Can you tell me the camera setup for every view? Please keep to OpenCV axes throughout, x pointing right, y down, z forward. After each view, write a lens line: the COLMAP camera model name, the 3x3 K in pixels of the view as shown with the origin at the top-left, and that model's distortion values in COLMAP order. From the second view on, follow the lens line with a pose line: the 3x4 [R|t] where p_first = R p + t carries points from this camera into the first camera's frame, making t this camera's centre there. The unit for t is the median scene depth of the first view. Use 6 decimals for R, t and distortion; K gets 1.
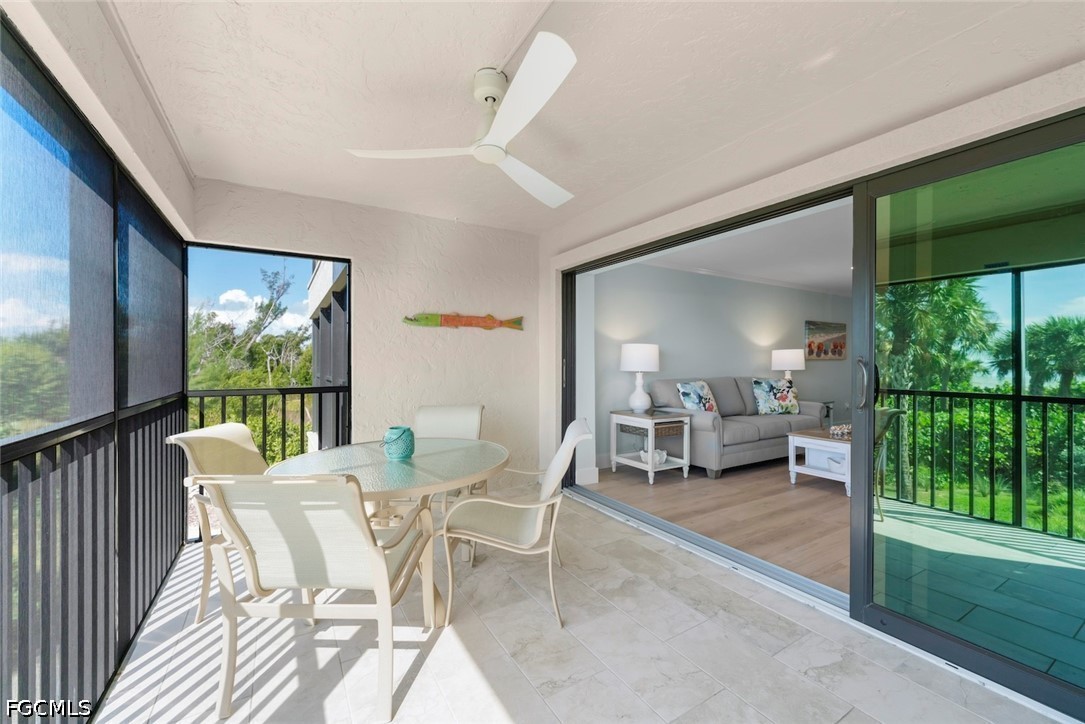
lens RADIAL K [[448.8, 0, 523.4], [0, 448.8, 362.7], [0, 0, 1]] dist [0.002335, -0.001114]
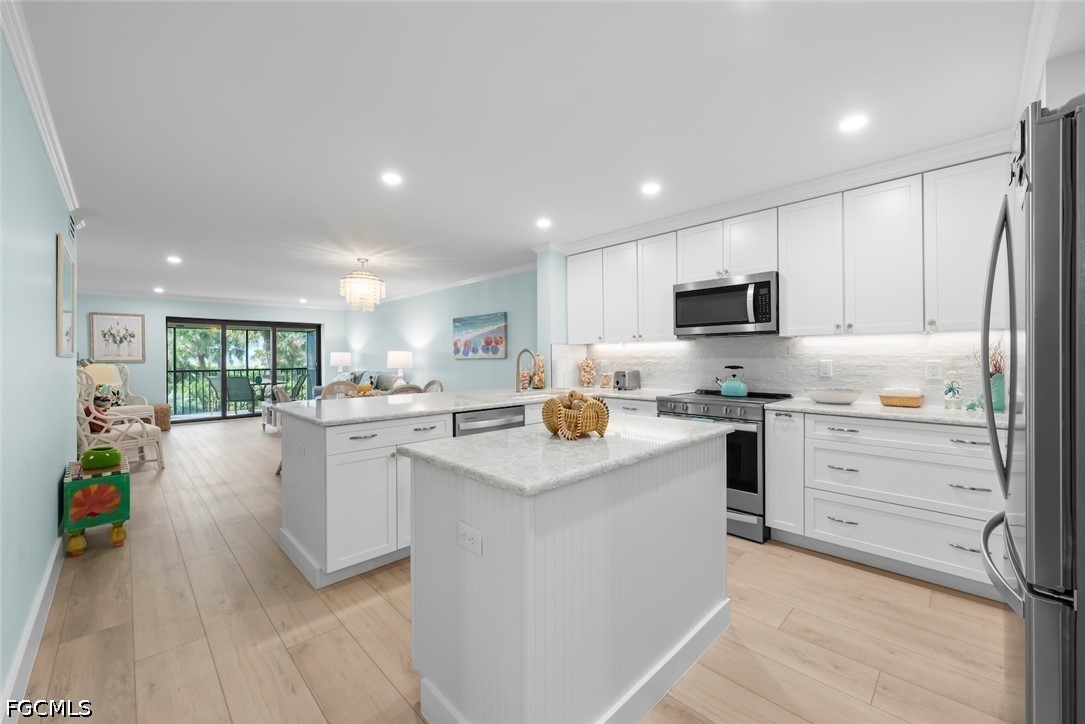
lens RADIAL K [[423.3, 0, 541.9], [0, 423.3, 357.3], [0, 0, 1]] dist [-0.000864, -0.000358]
pose [[0.225846, -0.001447, -0.974162, 1.971539], [0.005926, 0.999982, -0.000111, -0.011311], [0.974145, -0.005748, 0.225851, 1.231710]]
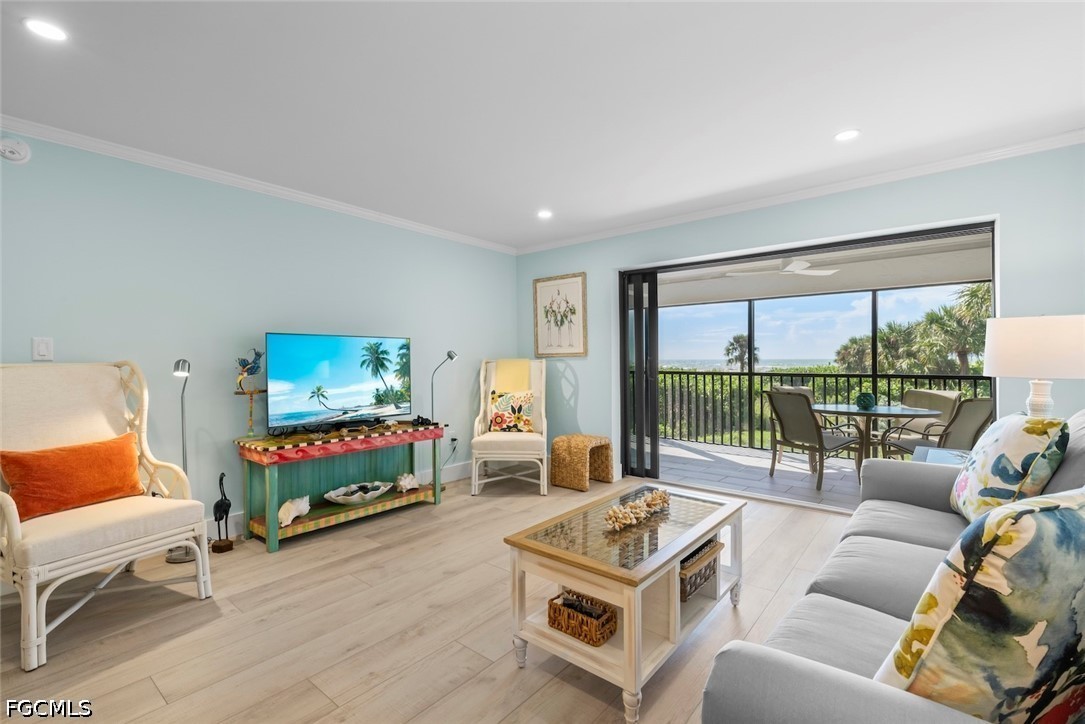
lens RADIAL K [[487.8, 0, 553.6], [0, 487.8, 362.3], [0, 0, 1]] dist [0.003812, 0.000253]
pose [[-0.941274, 0.002333, -0.337636, 0.744038], [-0.000029, 0.999976, 0.006991, -0.000553], [0.337644, 0.006590, -0.941251, 1.103485]]
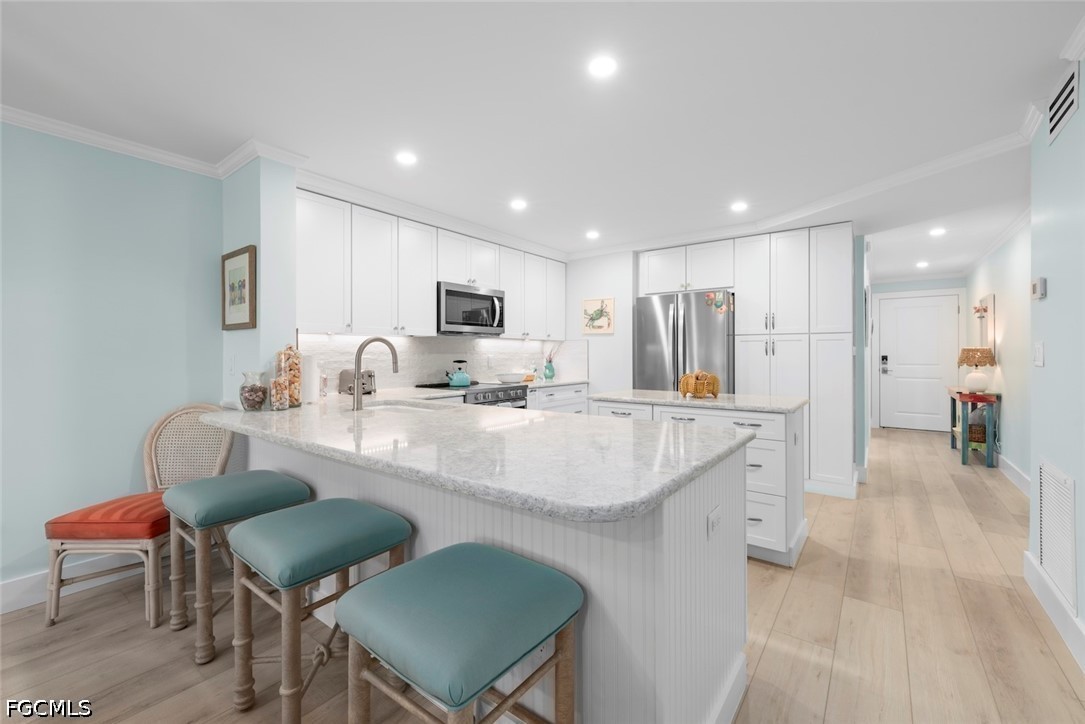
lens RADIAL K [[448.8, 0, 539.0], [0, 448.8, 351.4], [0, 0, 1]] dist [0.002335, -0.001114]
pose [[0.933357, -0.001745, 0.358945, 1.307208], [0.004373, 0.999969, -0.006511, -0.007256], [-0.358923, 0.007646, 0.933336, 0.889809]]
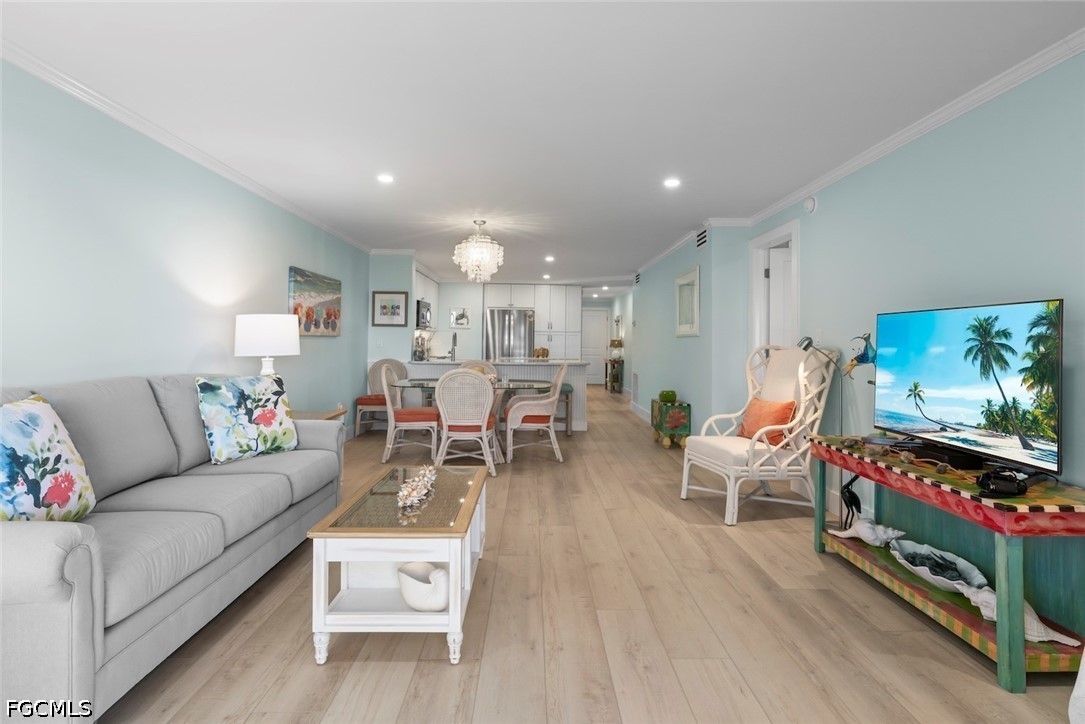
lens RADIAL K [[573.9, 0, 558.4], [0, 573.9, 329.1], [0, 0, 1]] dist [0.014782, -0.002674]
pose [[0.482482, 0.024534, 0.875562, 0.205140], [-0.007074, 0.999684, -0.024114, -0.000086], [-0.875877, 0.005441, 0.482503, 0.454595]]
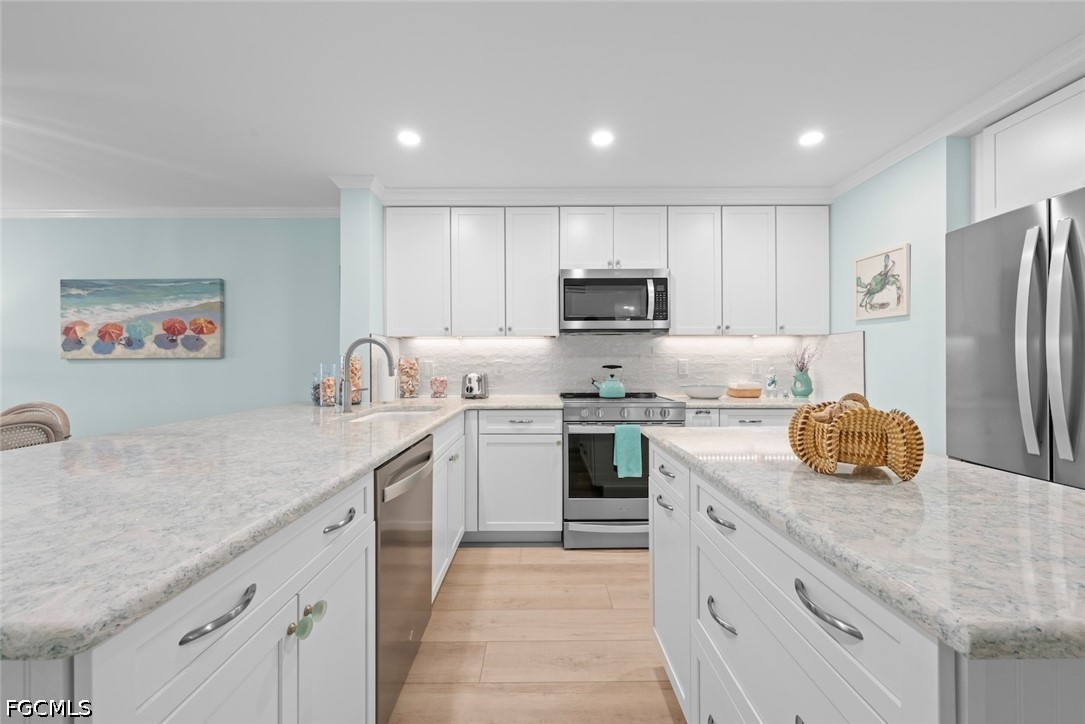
lens RADIAL K [[423.3, 0, 543.2], [0, 423.3, 360.6], [0, 0, 1]] dist [-0.000864, -0.000358]
pose [[0.854431, -0.006609, -0.519523, 1.664014], [0.003600, 0.999970, -0.006801, -0.000477], [0.519553, 0.003941, 0.854429, 1.105487]]
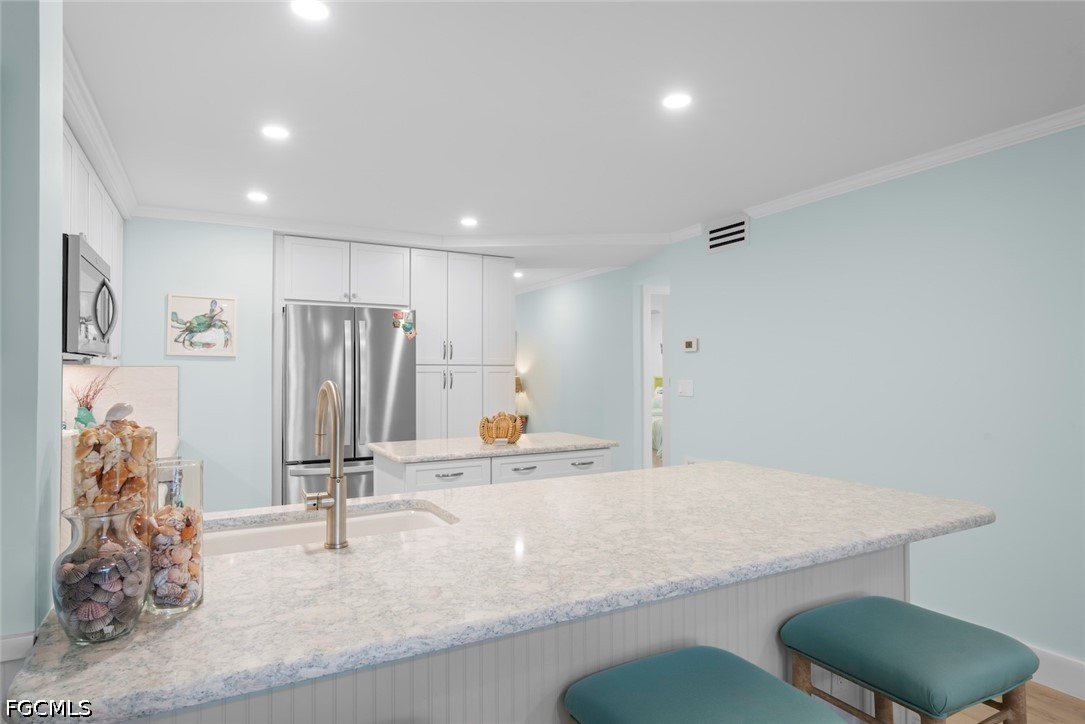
lens RADIAL K [[615.8, 0, 548.2], [0, 615.8, 363.6], [0, 0, 1]] dist [-0.003959, 0.000552]
pose [[0.055728, 0.009879, 0.998397, 1.043177], [0.003368, 0.999944, -0.010082, -0.030235], [-0.998440, 0.003924, 0.055691, 1.238002]]
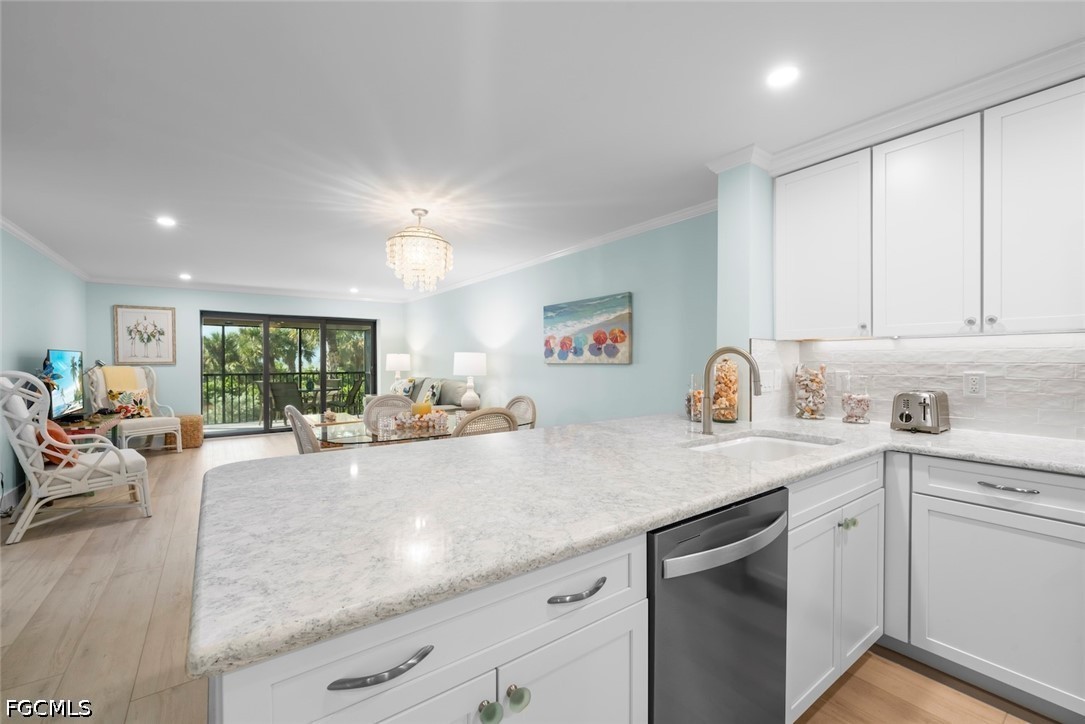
lens RADIAL K [[448.8, 0, 542.4], [0, 448.8, 364.0], [0, 0, 1]] dist [0.002335, -0.001114]
pose [[0.077328, 0.007307, -0.996979, 1.651735], [-0.000400, 0.999973, 0.007298, -0.014321], [0.997006, -0.000166, 0.077329, 1.187973]]
